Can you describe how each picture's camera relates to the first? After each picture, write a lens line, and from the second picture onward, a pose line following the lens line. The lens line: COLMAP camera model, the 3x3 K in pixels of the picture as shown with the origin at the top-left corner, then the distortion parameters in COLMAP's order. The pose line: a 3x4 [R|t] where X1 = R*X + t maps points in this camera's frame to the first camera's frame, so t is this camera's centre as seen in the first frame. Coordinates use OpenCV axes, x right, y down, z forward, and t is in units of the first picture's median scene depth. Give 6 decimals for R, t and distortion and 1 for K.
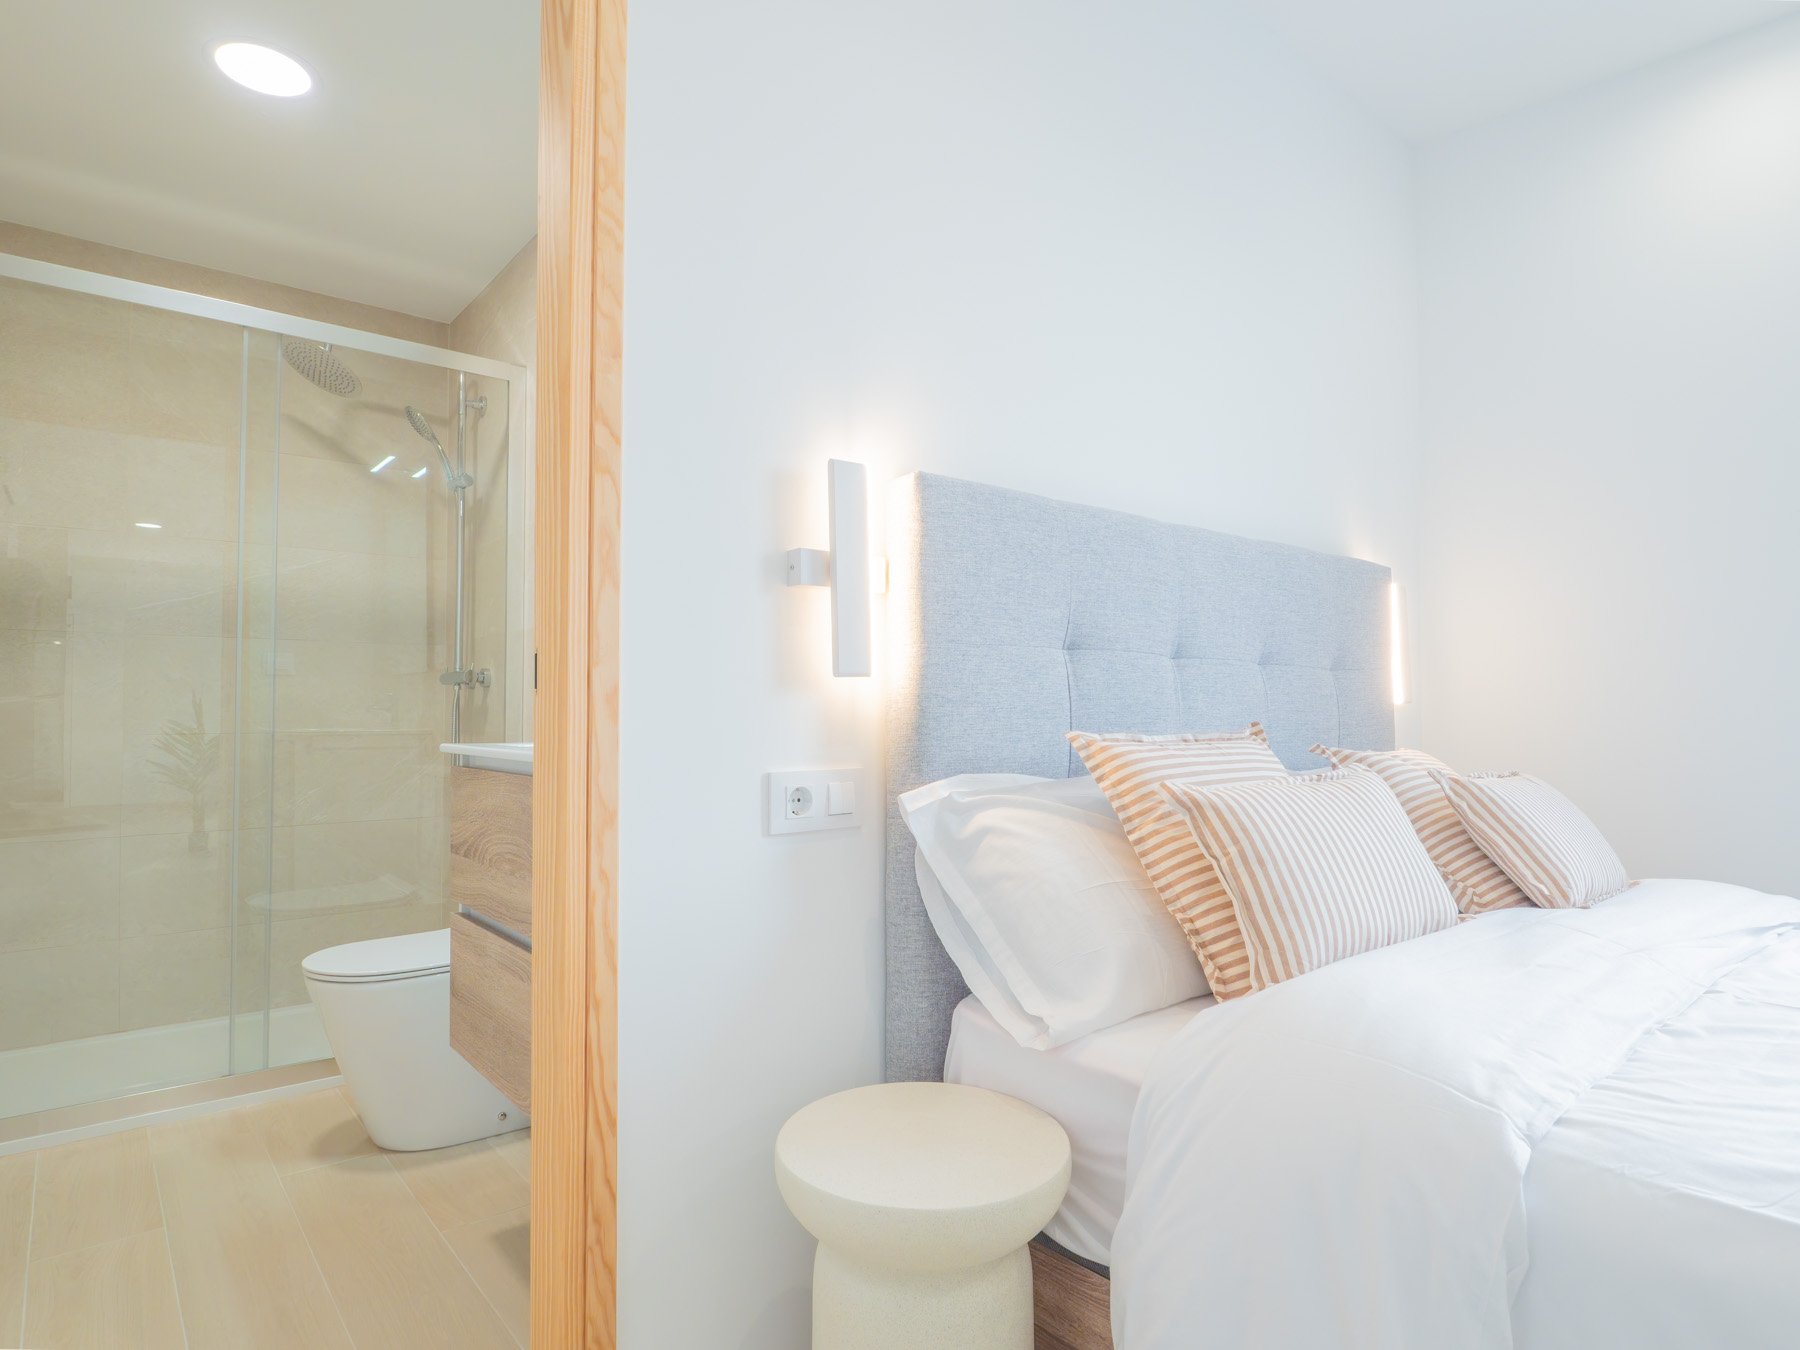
lens RADIAL K [[1014.1, 0, 885.7], [0, 1014.1, 680.0], [0, 0, 1]] dist [-0.007315, -0.005565]
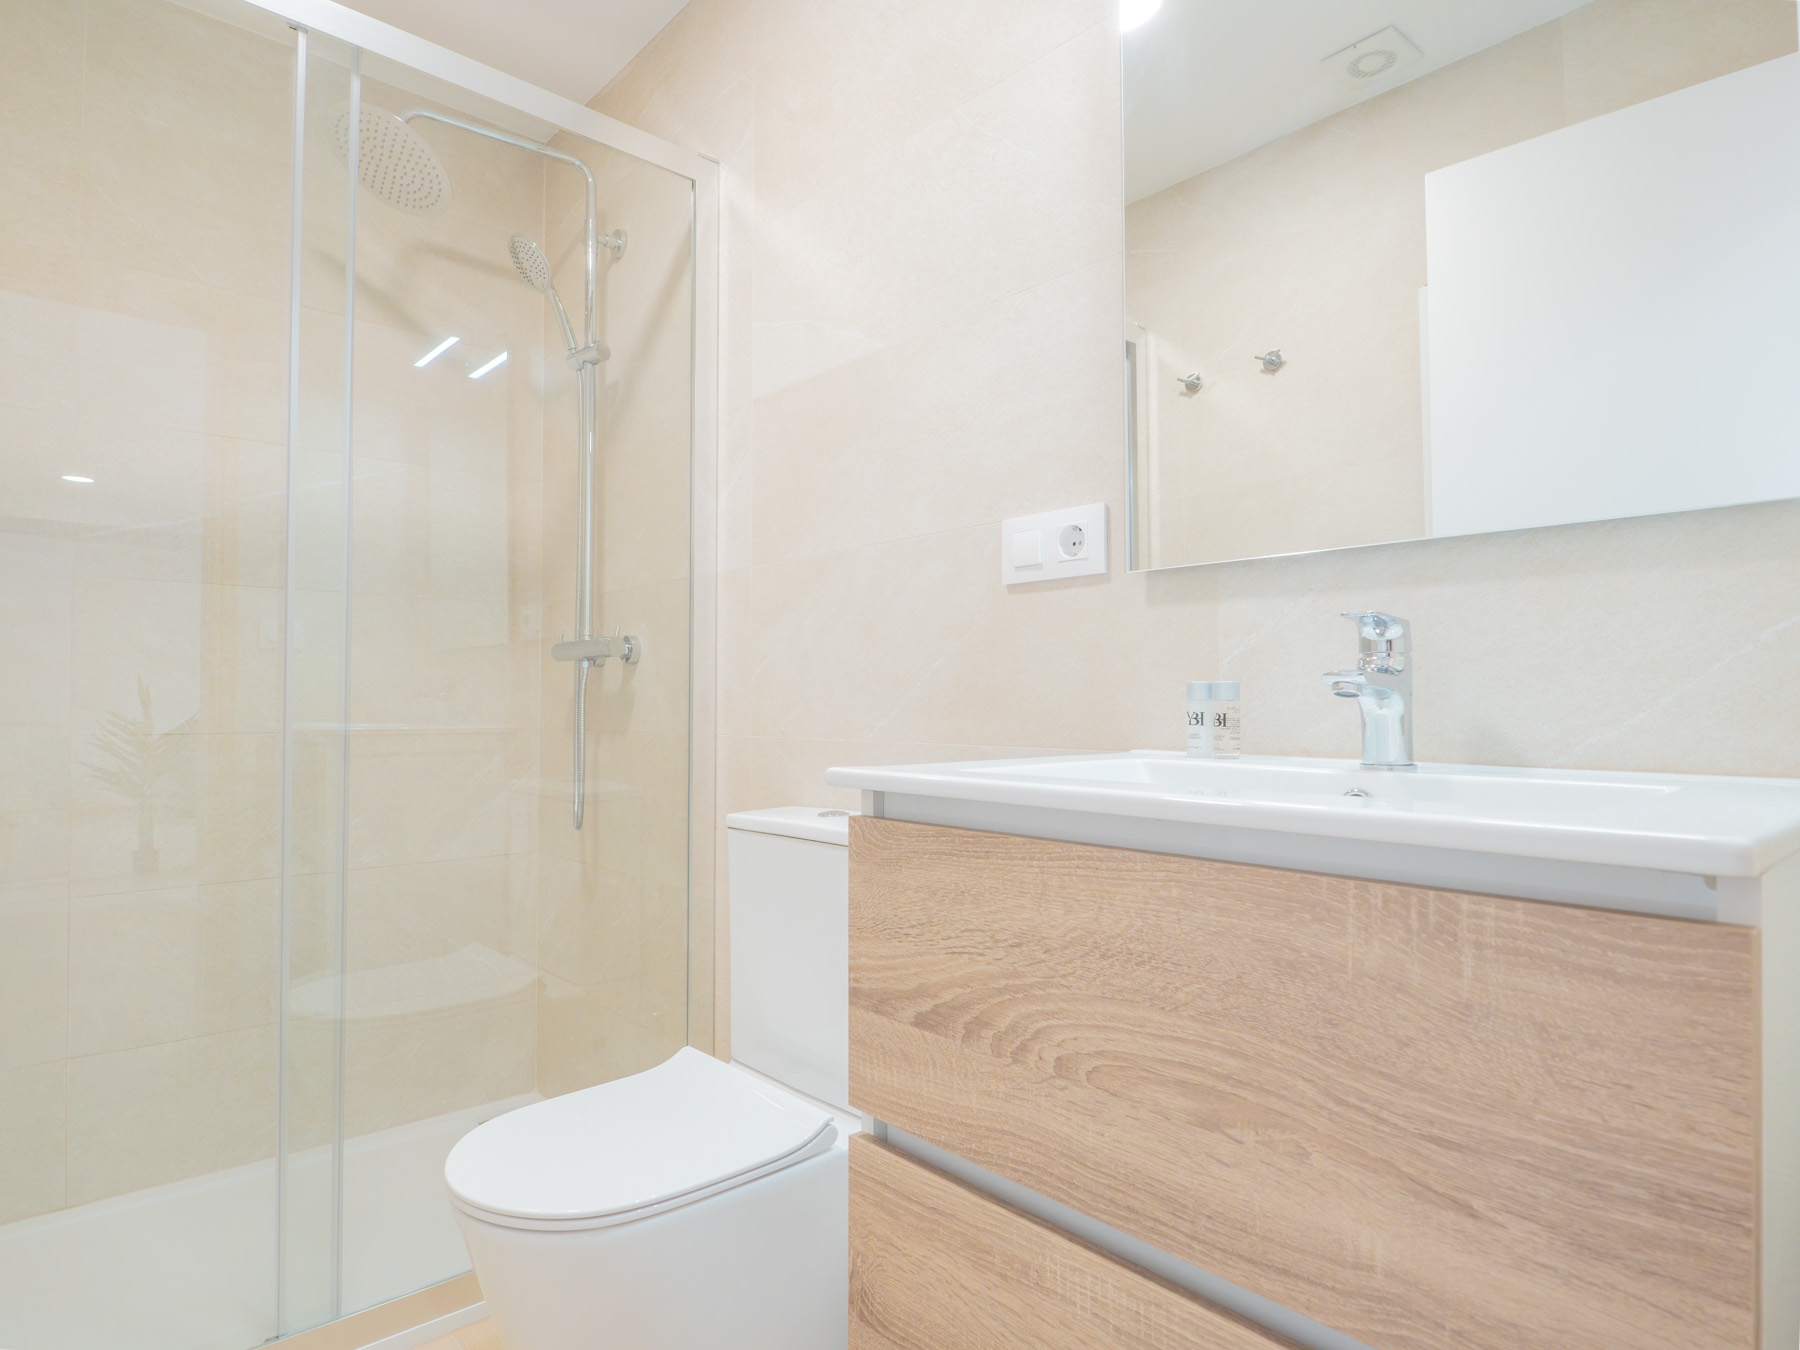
lens RADIAL K [[1014.1, 0, 868.4], [0, 1014.1, 671.9], [0, 0, 1]] dist [-0.007315, -0.005565]
pose [[0.999064, 0.001091, 0.043247, -0.243061], [-0.001204, 0.999996, 0.002600, 0.010127], [-0.043244, -0.002649, 0.999061, 0.298450]]
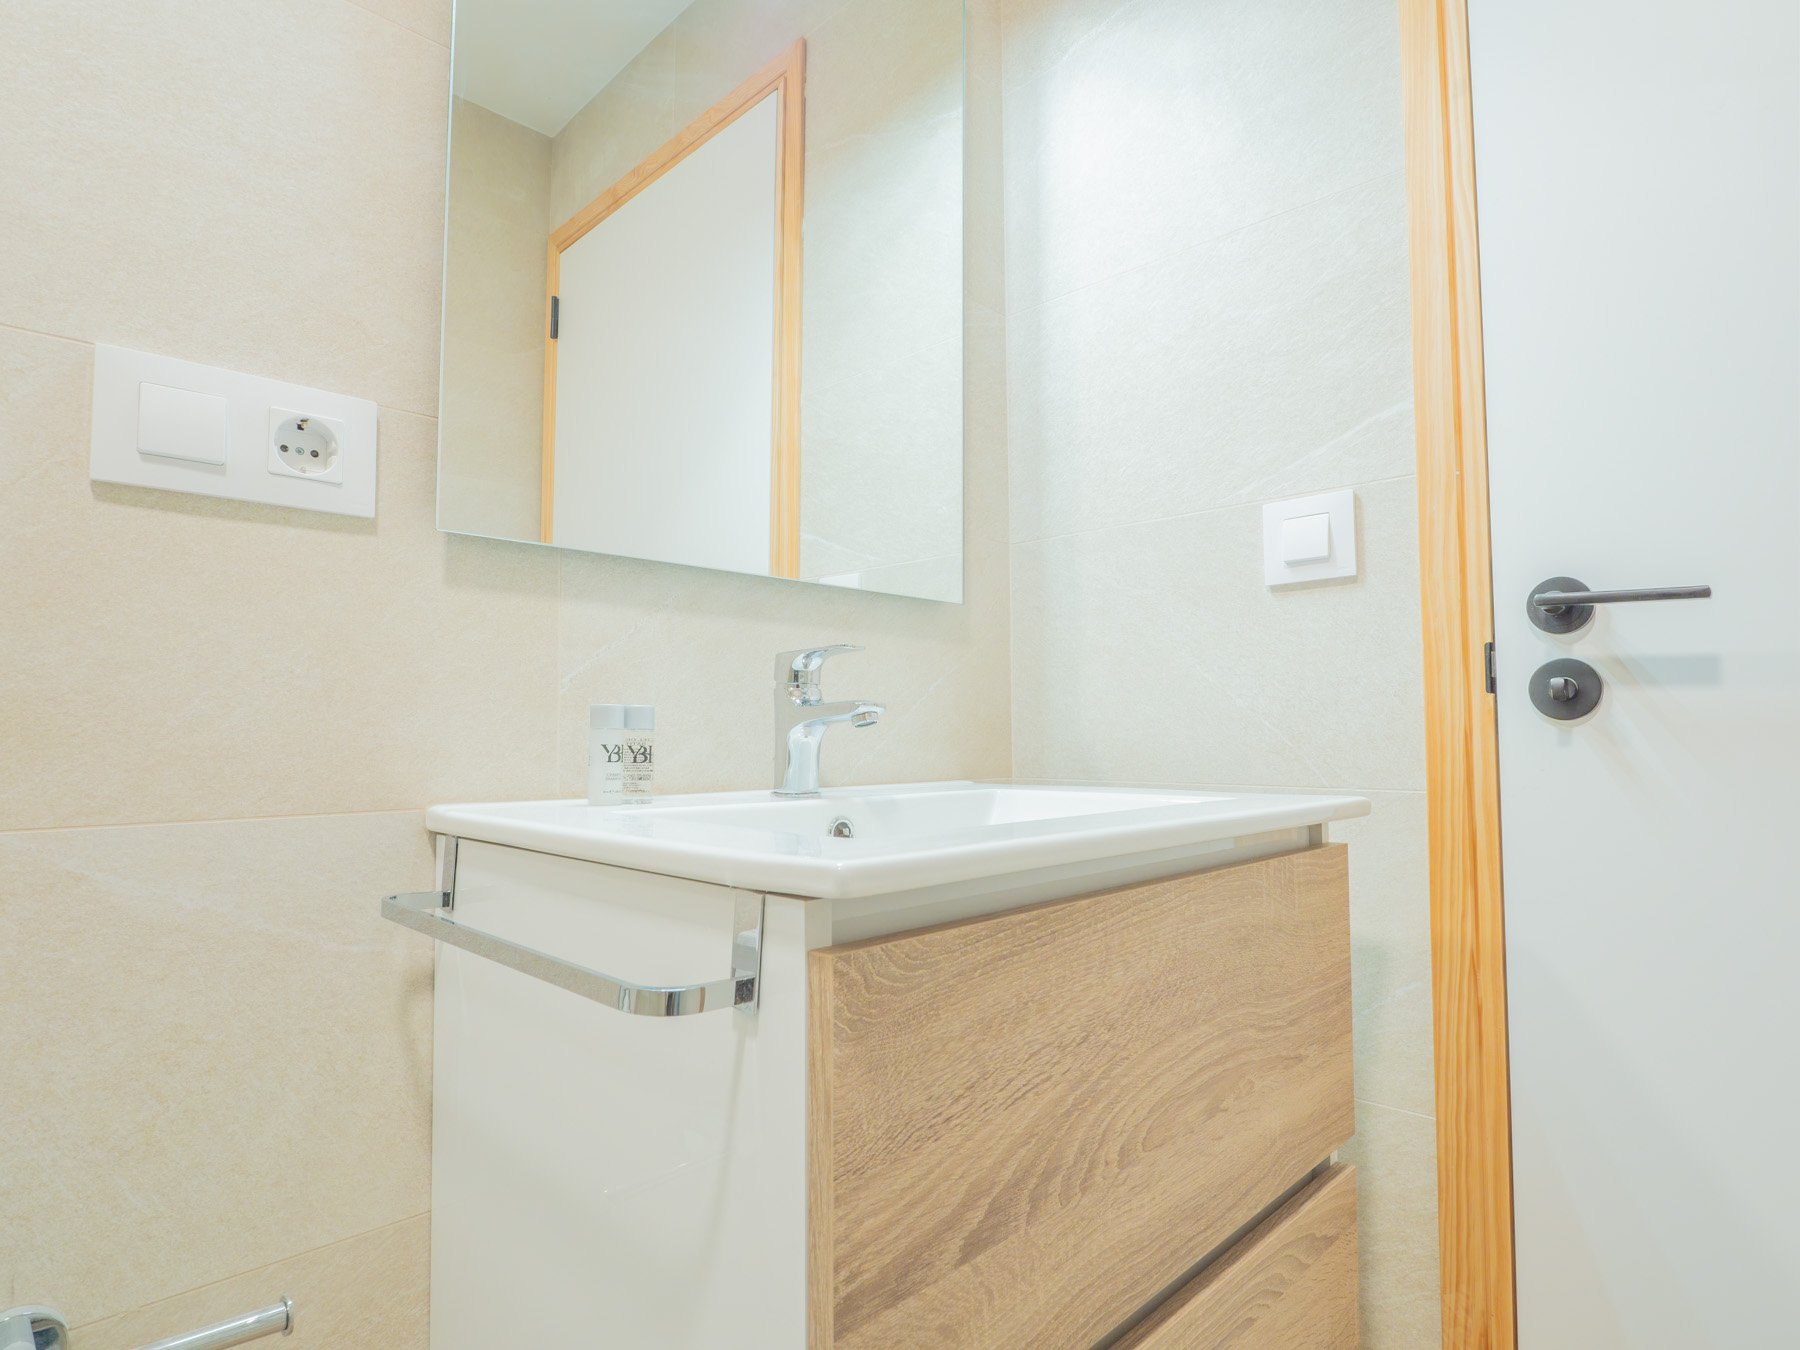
lens RADIAL K [[1014.1, 0, 884.4], [0, 1014.1, 670.6], [0, 0, 1]] dist [-0.007315, -0.005565]
pose [[-0.135241, 0.061314, 0.988914, -0.367678], [-0.028646, 0.997424, -0.065759, 0.019385], [-0.990399, -0.037221, -0.133136, 0.568286]]
